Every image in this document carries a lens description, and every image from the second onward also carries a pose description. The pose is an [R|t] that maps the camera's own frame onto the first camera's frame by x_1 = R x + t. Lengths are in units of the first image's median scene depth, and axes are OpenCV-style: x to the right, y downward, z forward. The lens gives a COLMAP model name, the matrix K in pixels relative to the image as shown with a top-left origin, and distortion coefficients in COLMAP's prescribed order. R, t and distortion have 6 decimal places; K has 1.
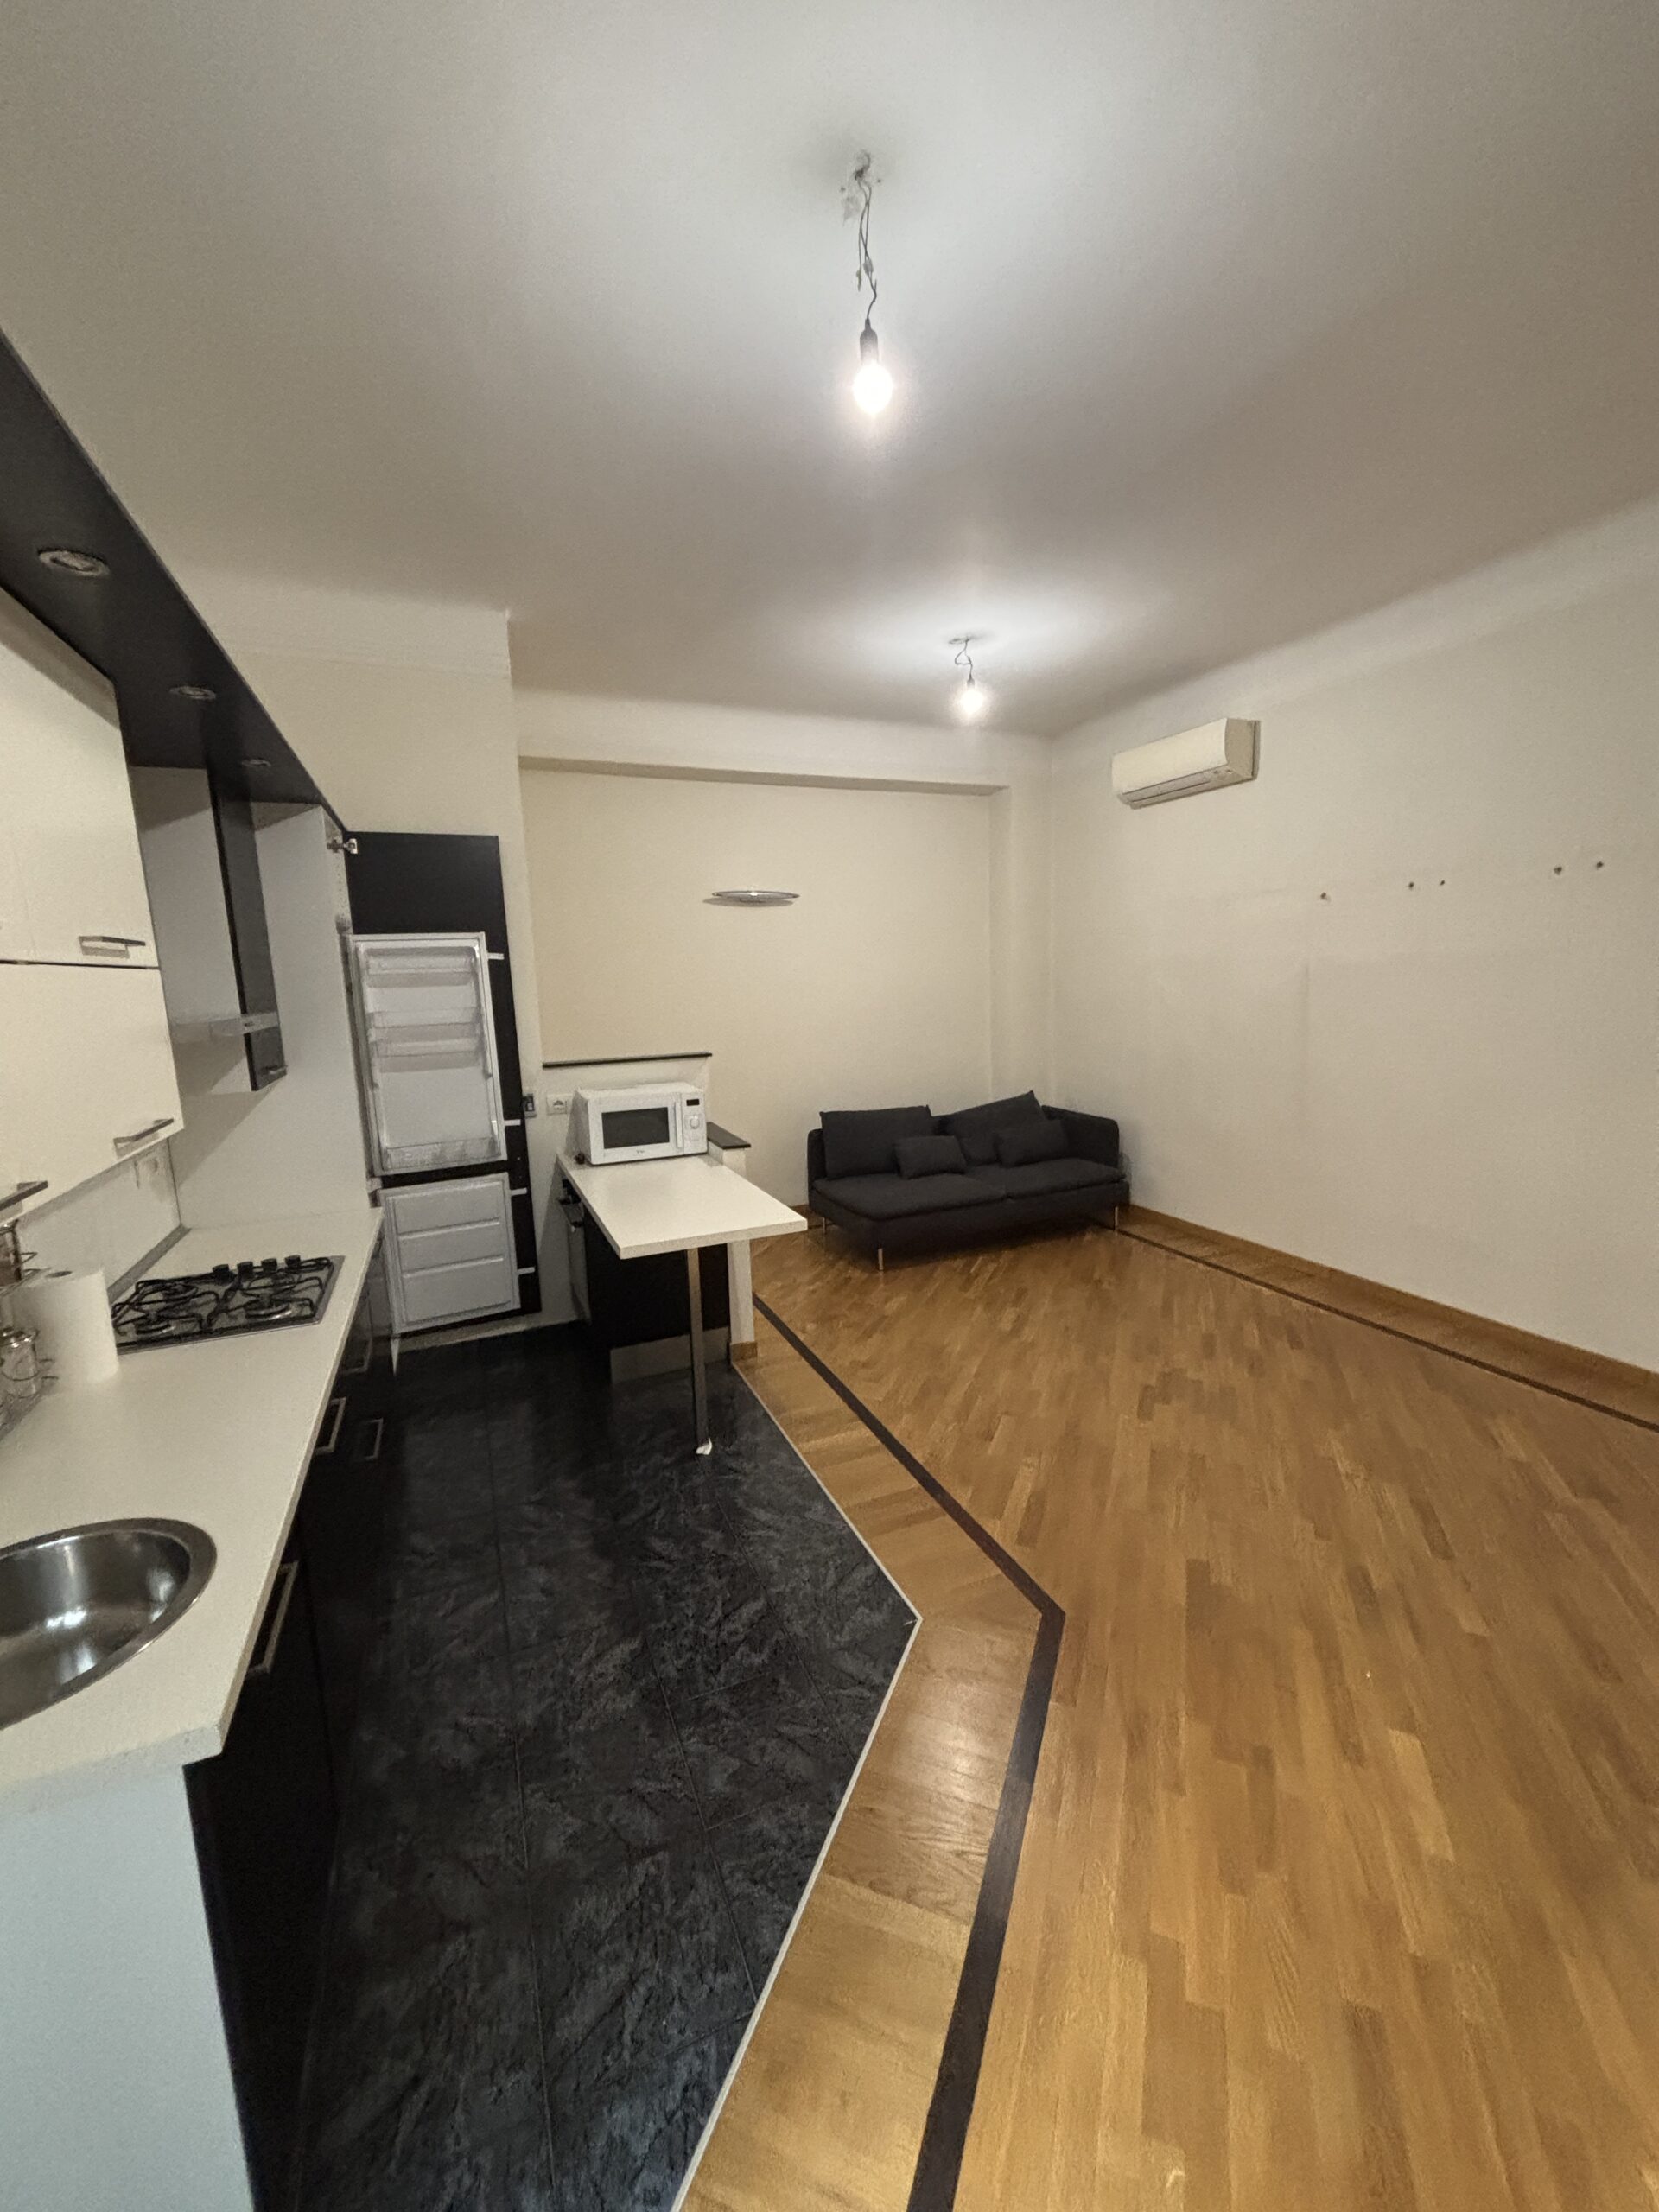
lens RADIAL K [[887.0, 0, 837.4], [0, 887.0, 1103.8], [0, 0, 1]] dist [0.000850, -0.000370]
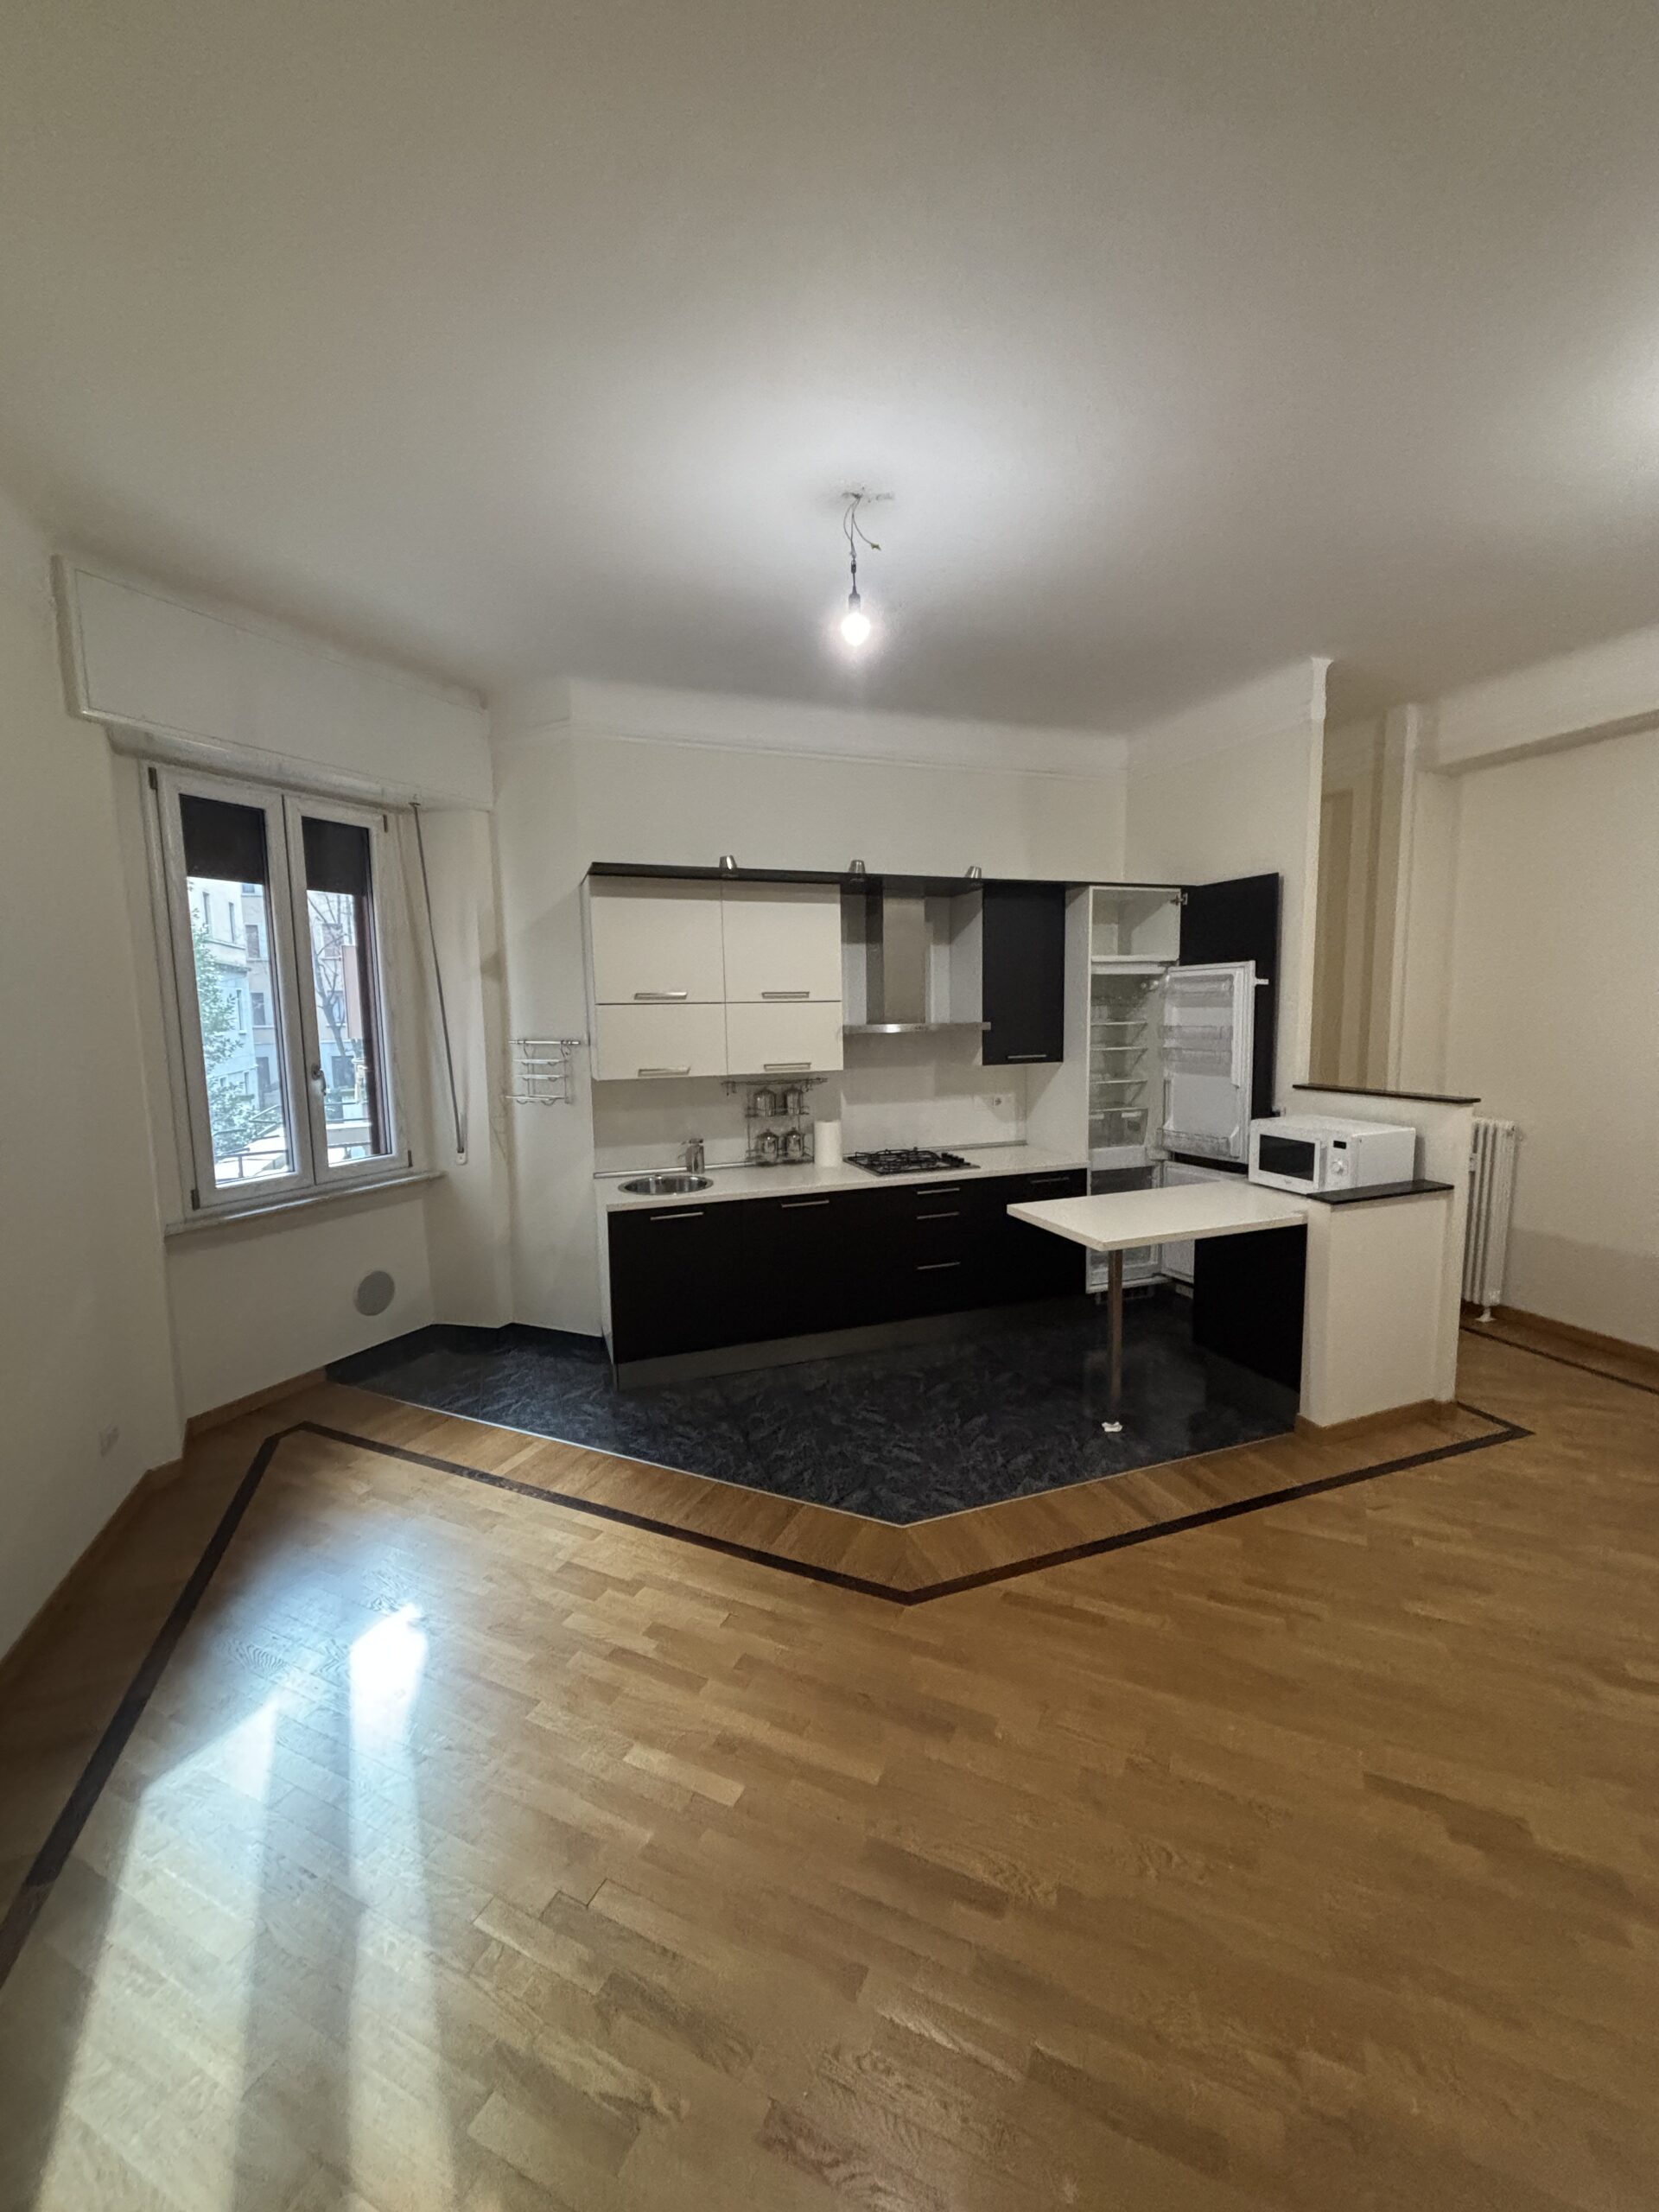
lens RADIAL K [[887.0, 0, 833.8], [0, 887.0, 1105.9], [0, 0, 1]] dist [0.000850, -0.000370]
pose [[-0.054015, 0.145481, -0.987885, 0.774819], [-0.131730, 0.979645, 0.151470, -0.112725], [0.989813, 0.138316, -0.033751, 0.532132]]
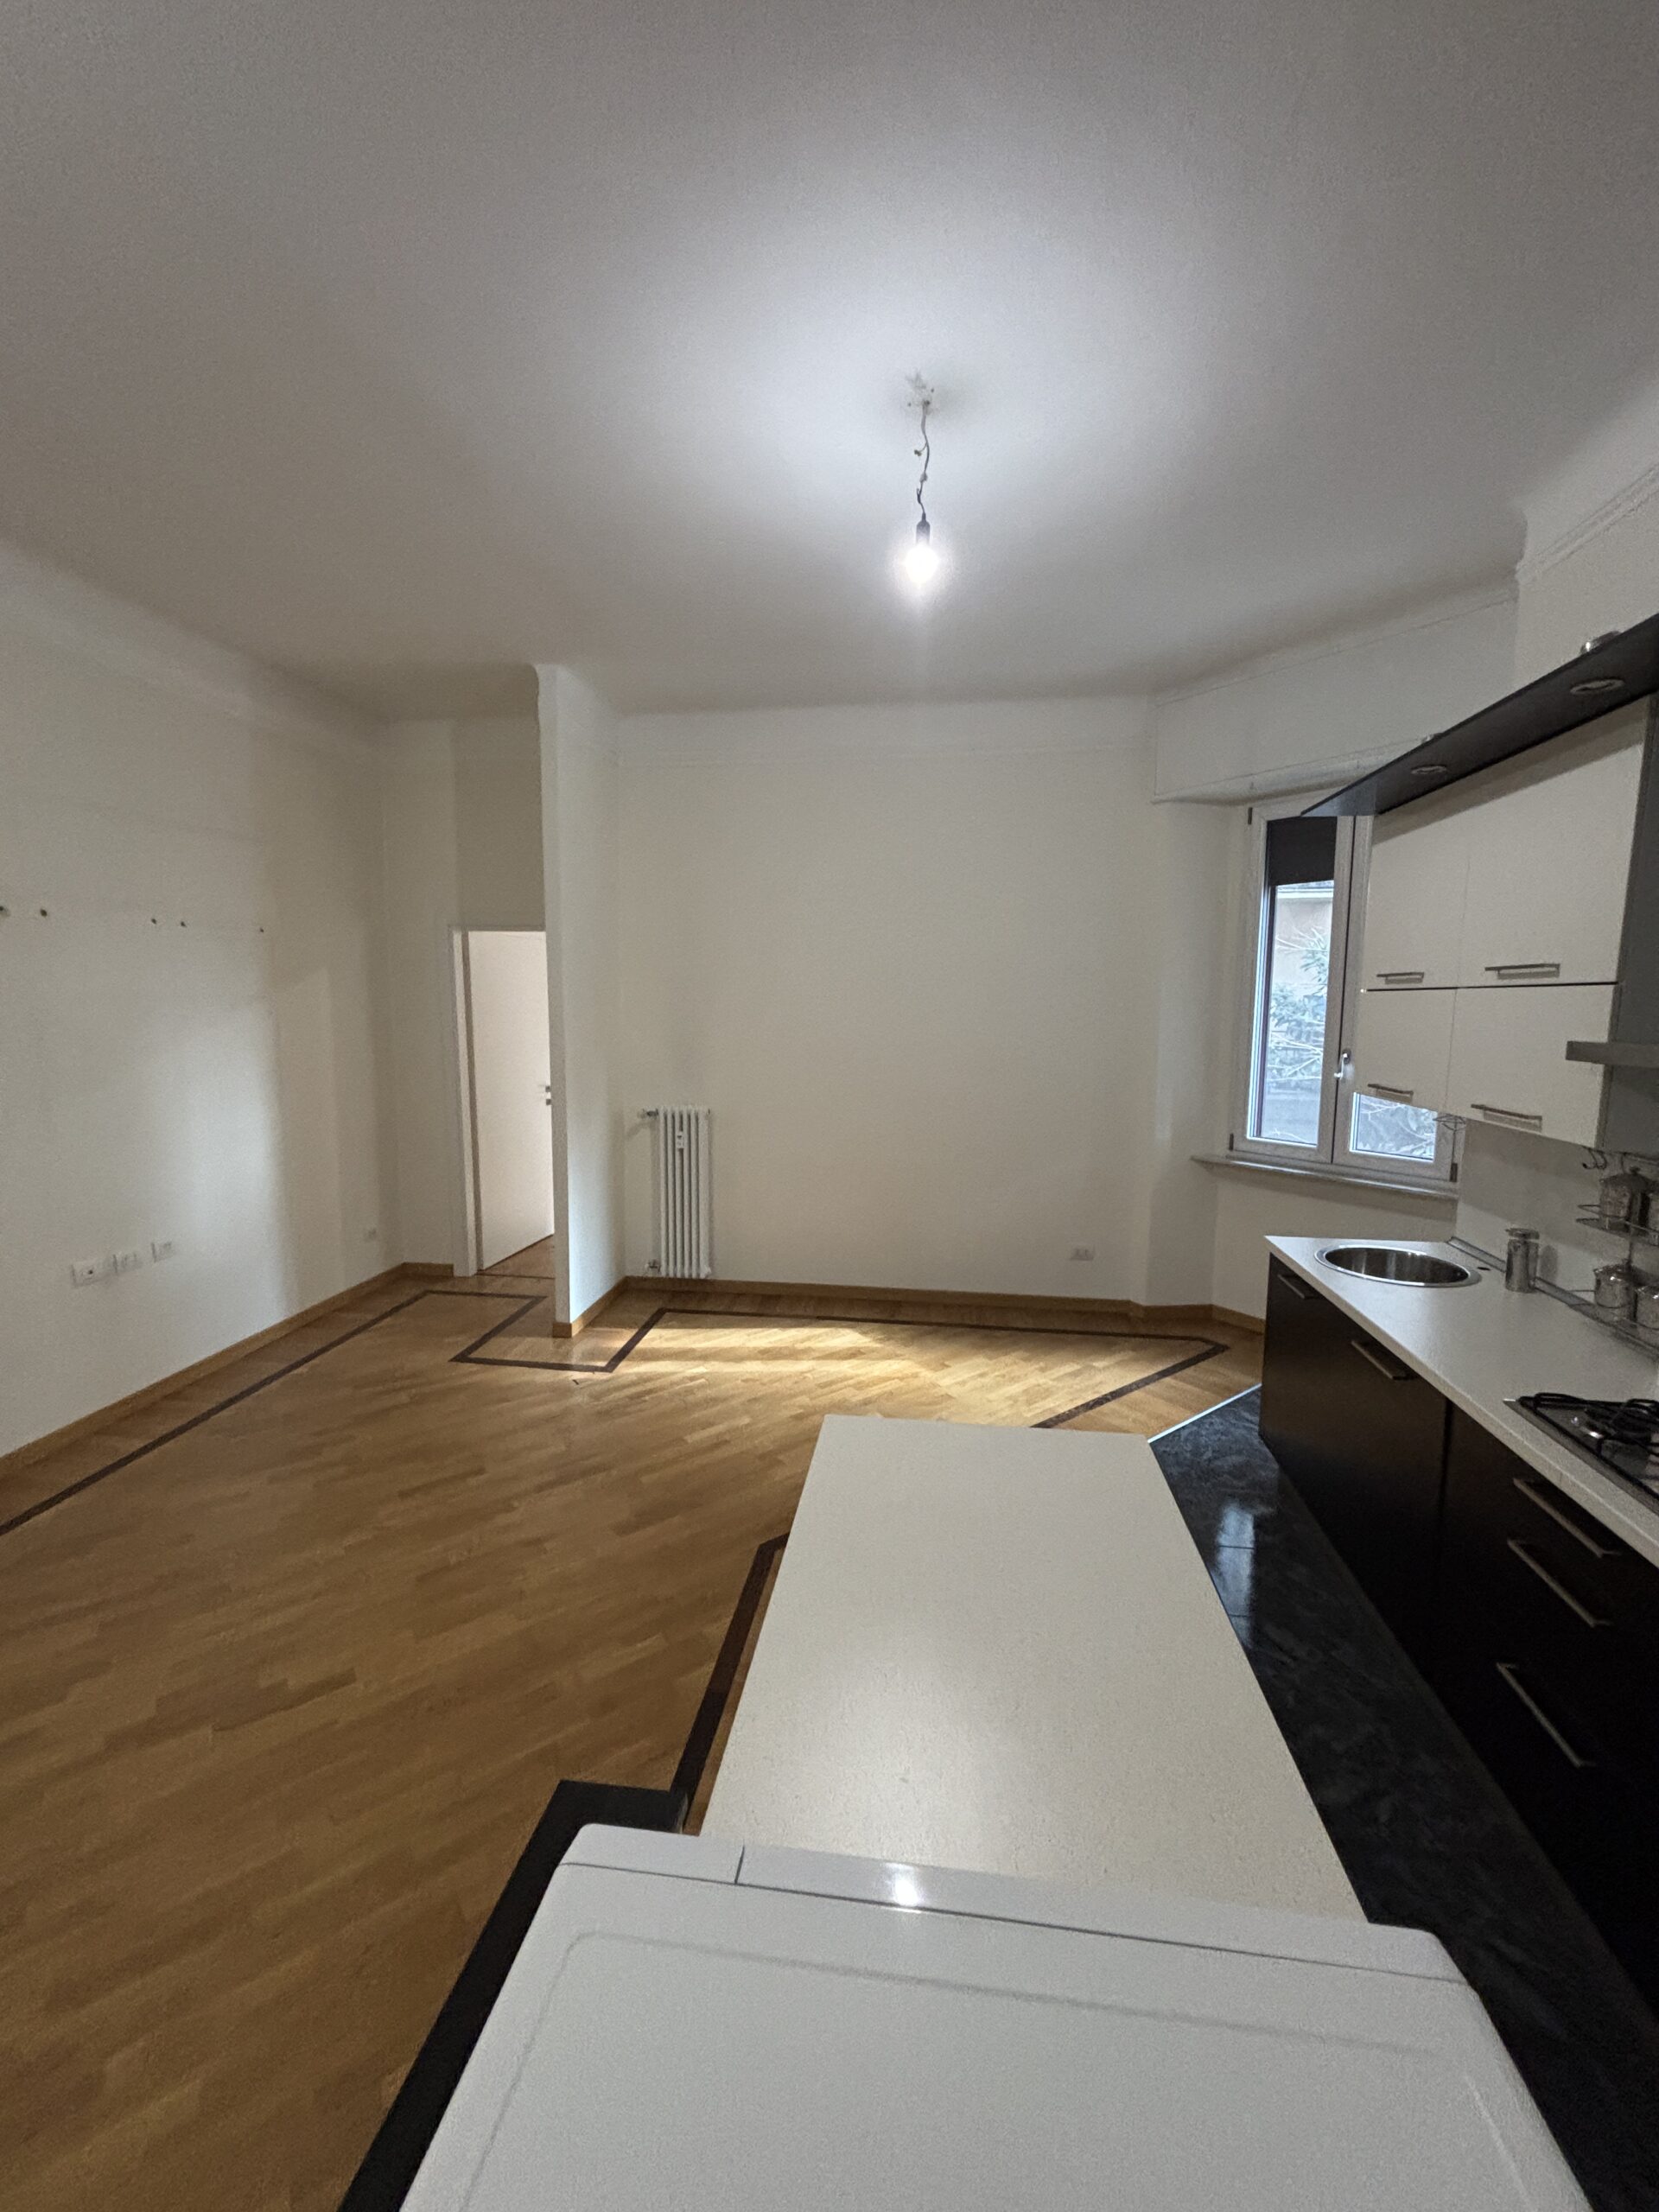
lens RADIAL K [[887.0, 0, 823.6], [0, 887.0, 1105.0], [0, 0, 1]] dist [0.000850, -0.000370]
pose [[-0.849137, -0.033927, 0.527081, -0.264308], [0.101587, 0.968812, 0.226018, -0.161030], [-0.518311, 0.245465, -0.819208, 1.106491]]
